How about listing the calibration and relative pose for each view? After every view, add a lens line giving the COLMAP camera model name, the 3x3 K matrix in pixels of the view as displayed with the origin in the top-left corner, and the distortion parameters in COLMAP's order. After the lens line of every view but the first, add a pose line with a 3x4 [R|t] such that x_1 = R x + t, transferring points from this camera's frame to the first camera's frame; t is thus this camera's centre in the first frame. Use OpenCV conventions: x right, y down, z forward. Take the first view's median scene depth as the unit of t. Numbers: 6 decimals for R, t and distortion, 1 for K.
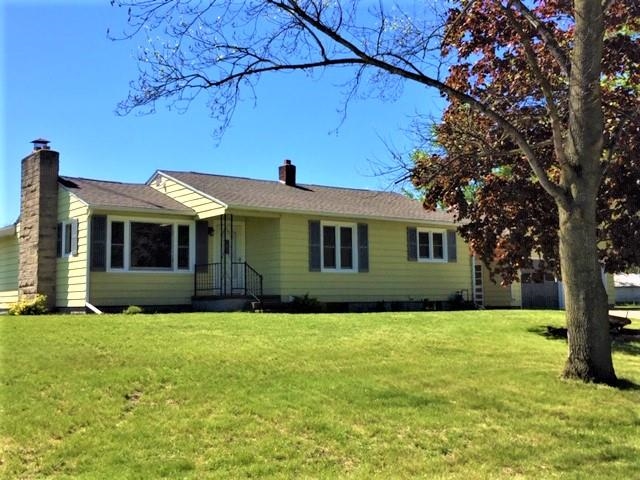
lens RADIAL K [[756.5, 0, 320.0], [0, 756.5, 240.0], [0, 0, 1]] dist [0.015735, 0.010177]
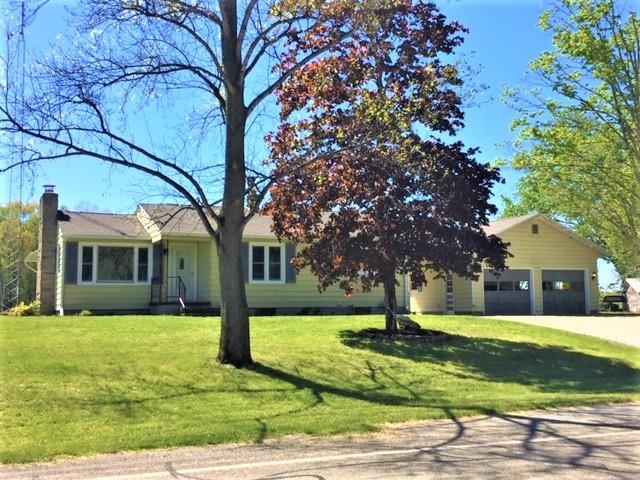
lens RADIAL K [[756.5, 0, 320.0], [0, 756.5, 240.0], [0, 0, 1]] dist [0.015735, 0.010177]
pose [[0.971229, -0.016265, -0.237593, 0.425076], [0.015143, 0.999864, -0.006547, -0.019612], [0.237667, 0.002761, 0.971343, -0.185920]]
